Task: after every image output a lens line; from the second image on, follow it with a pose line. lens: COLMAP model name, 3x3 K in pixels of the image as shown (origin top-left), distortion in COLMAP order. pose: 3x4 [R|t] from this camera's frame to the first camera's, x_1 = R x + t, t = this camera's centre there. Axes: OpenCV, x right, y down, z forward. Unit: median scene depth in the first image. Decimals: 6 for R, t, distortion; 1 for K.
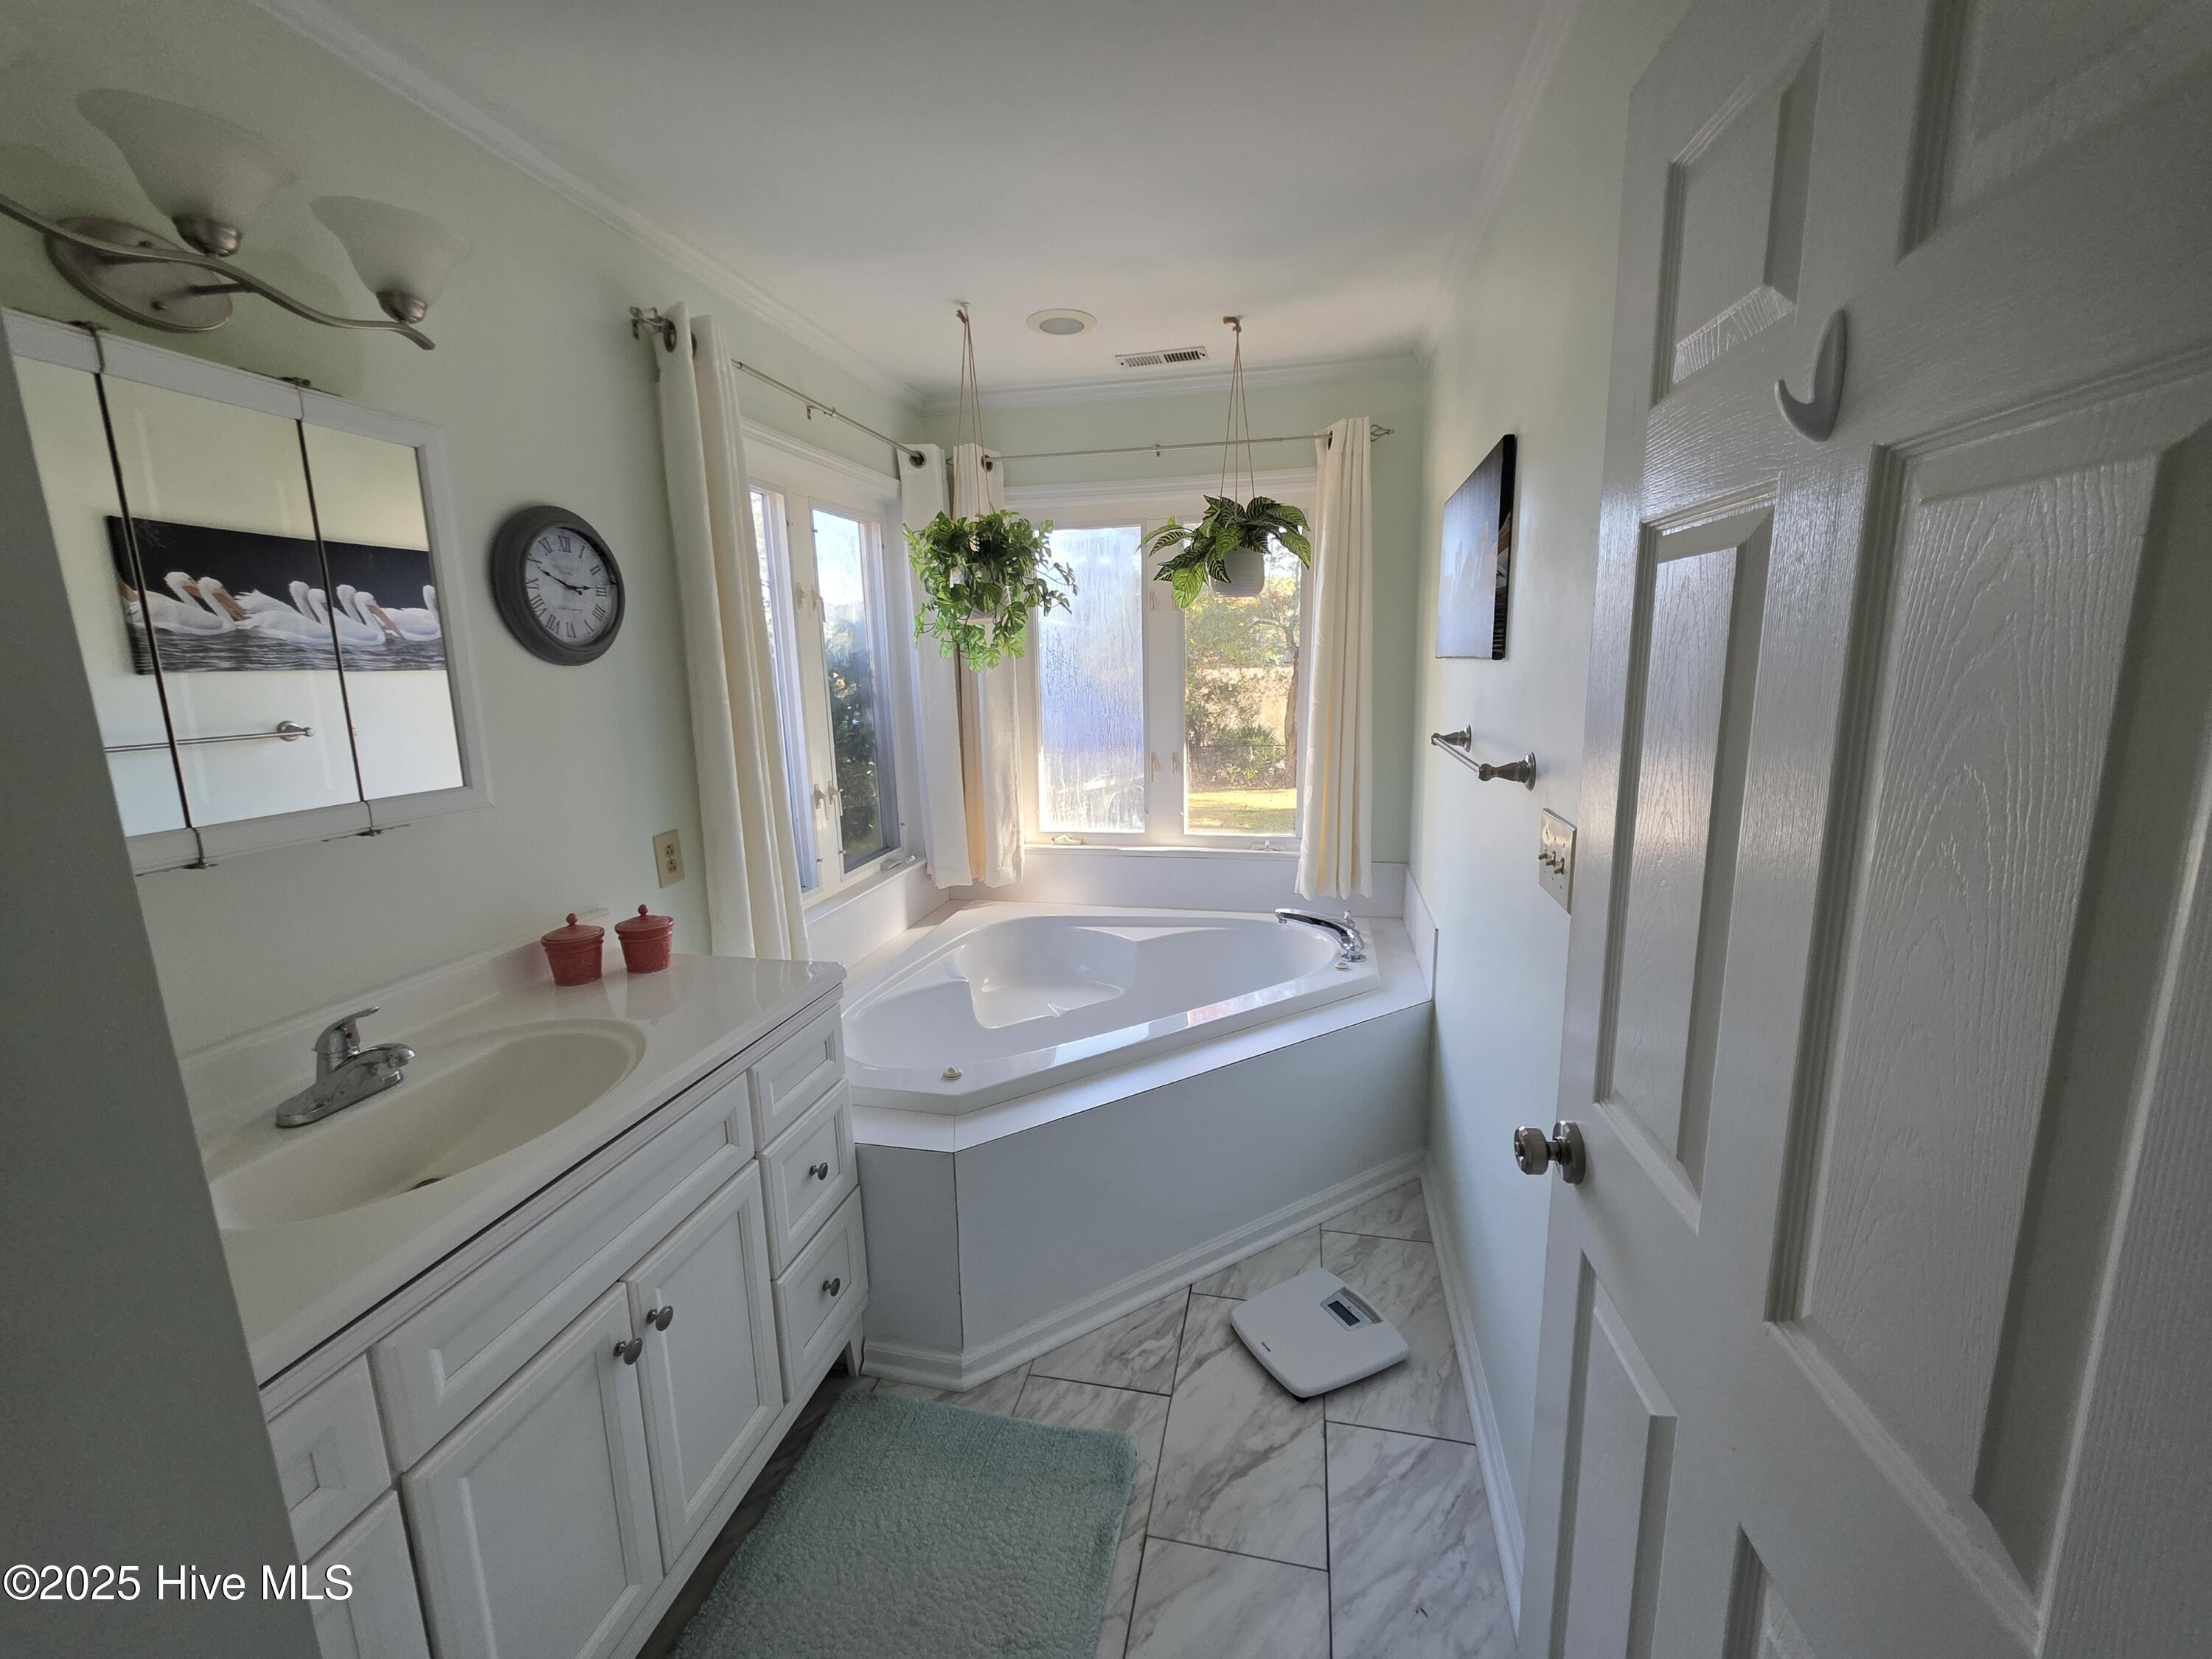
lens RADIAL K [[884.0, 0, 1115.4], [0, 884.0, 821.6], [0, 0, 1]] dist [0.003021, 0.000208]
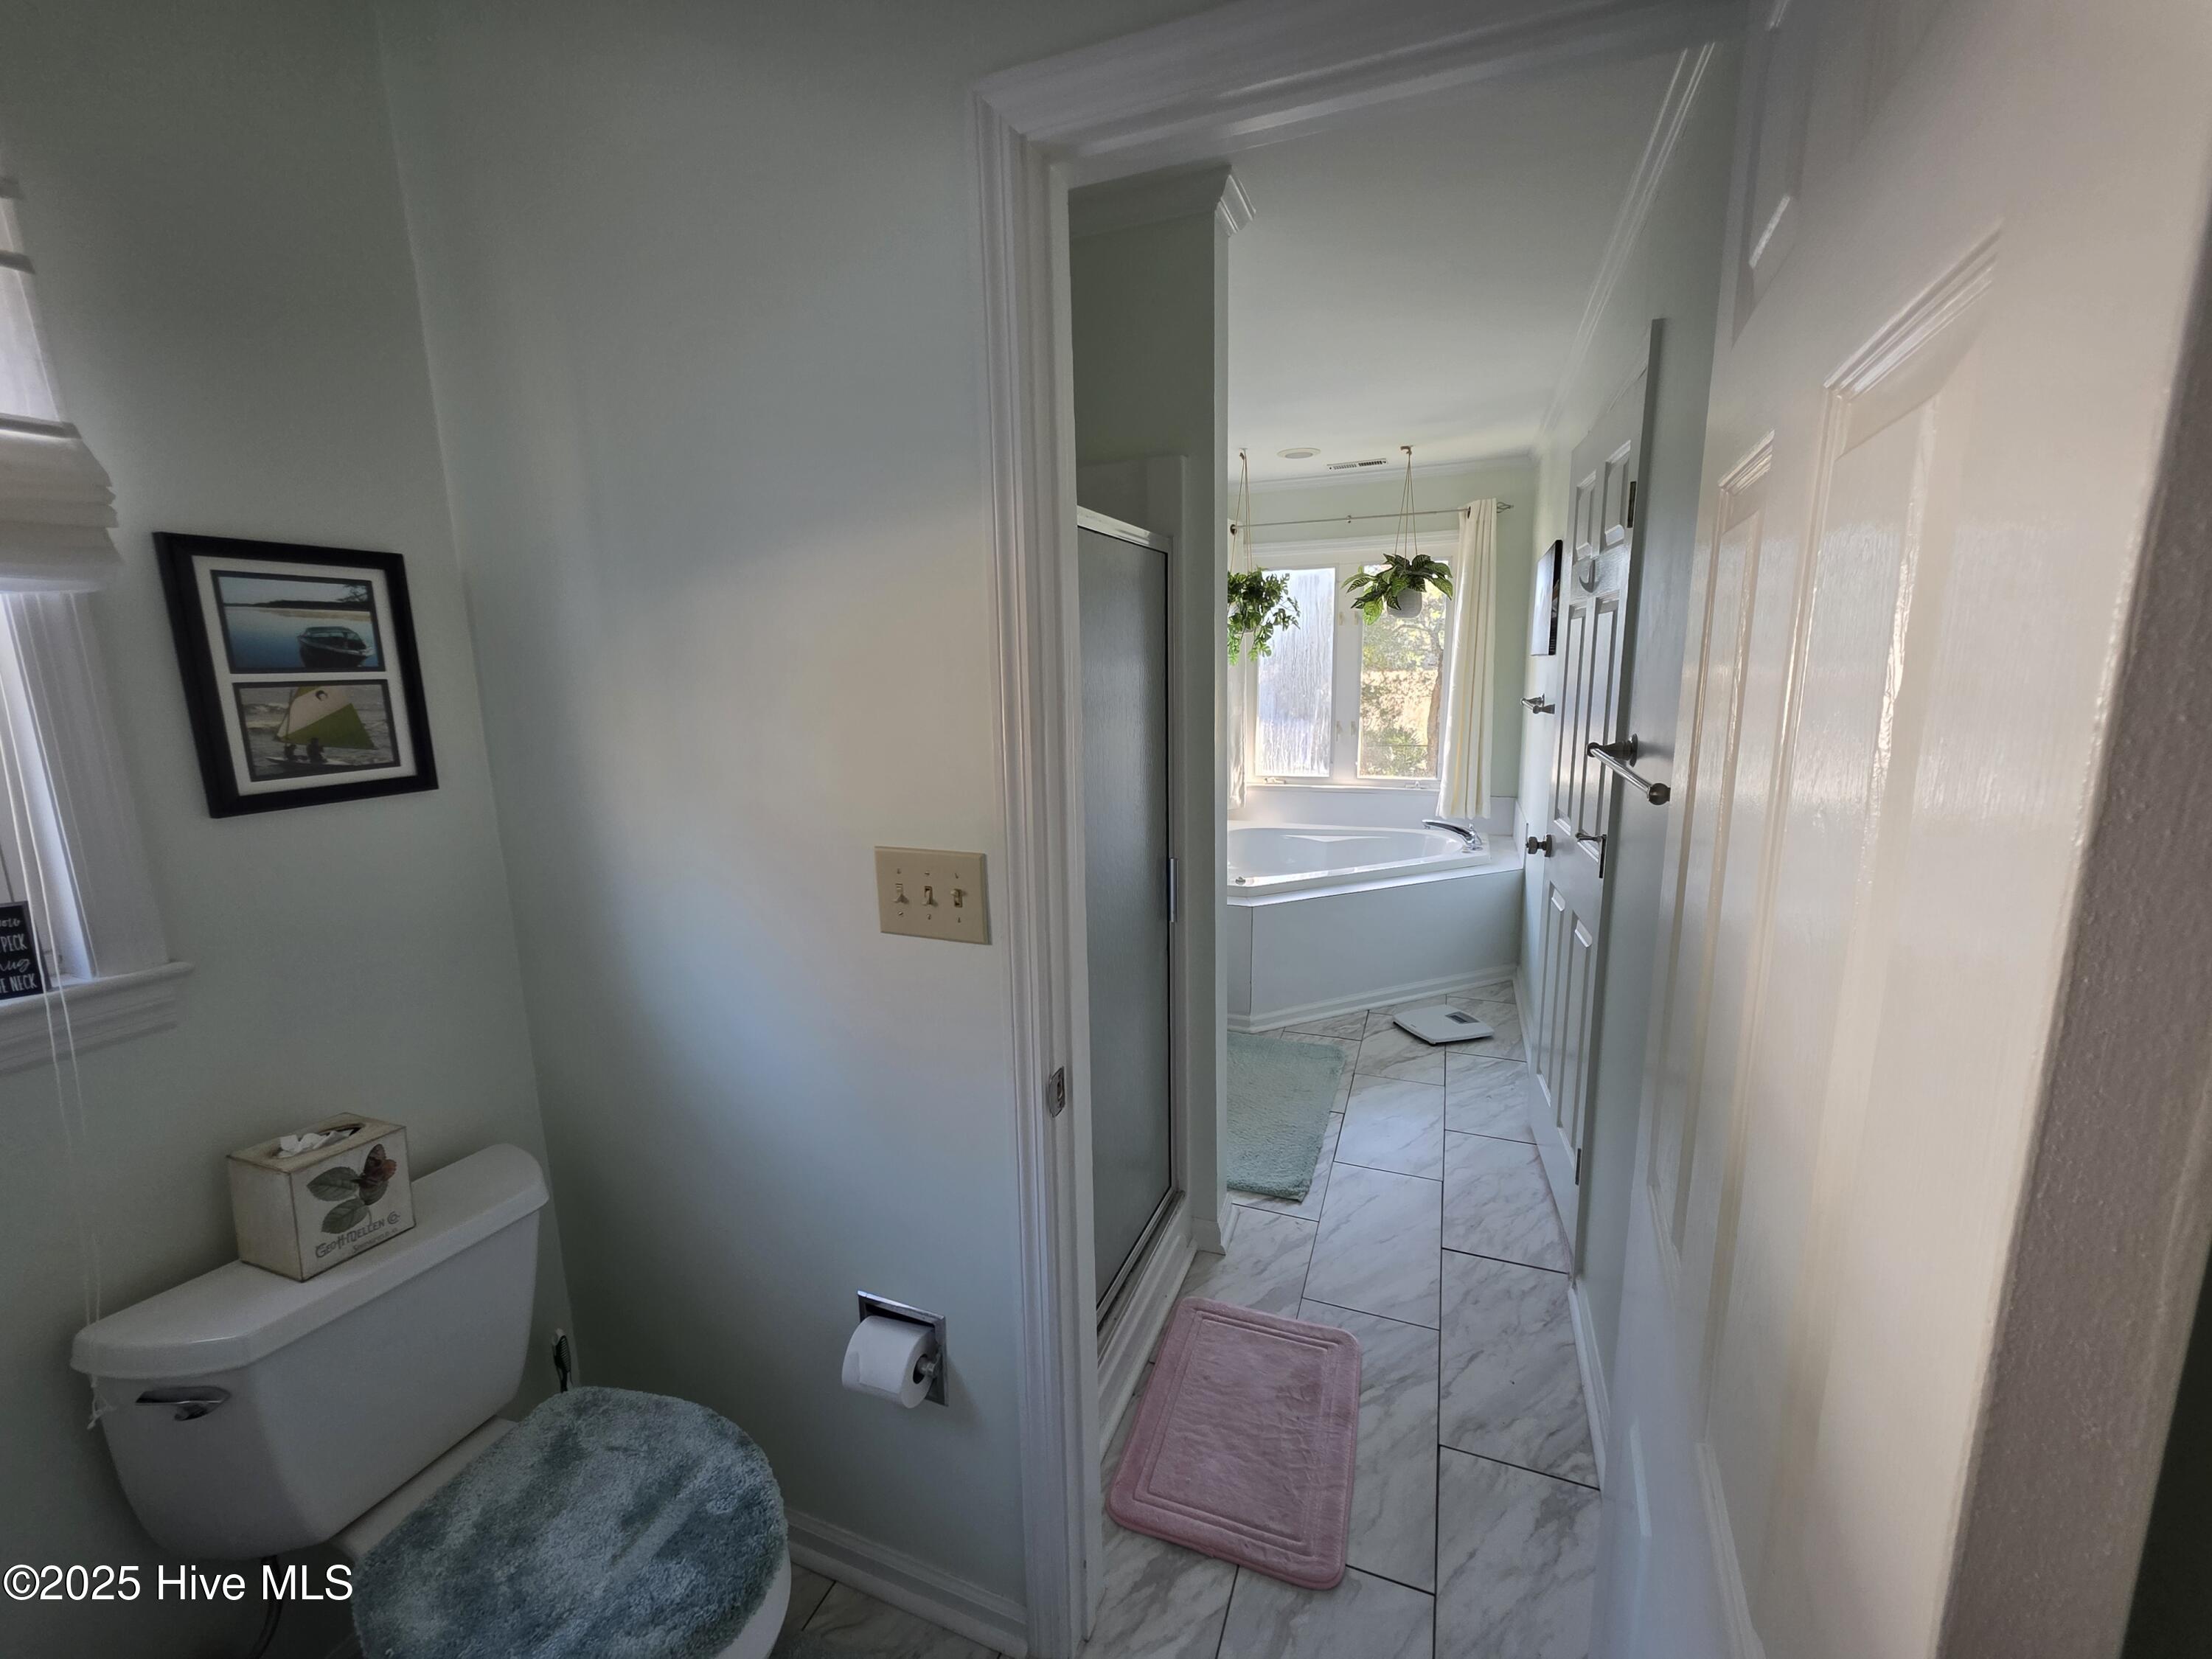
lens RADIAL K [[891.0, 0, 1106.0], [0, 891.0, 829.5], [0, 0, 1]] dist [0.000408, -0.000182]
pose [[0.988031, 0.027652, -0.151756, -0.135236], [-0.027123, 0.999617, 0.005553, 0.130141], [0.151851, -0.001370, 0.988402, -0.654889]]
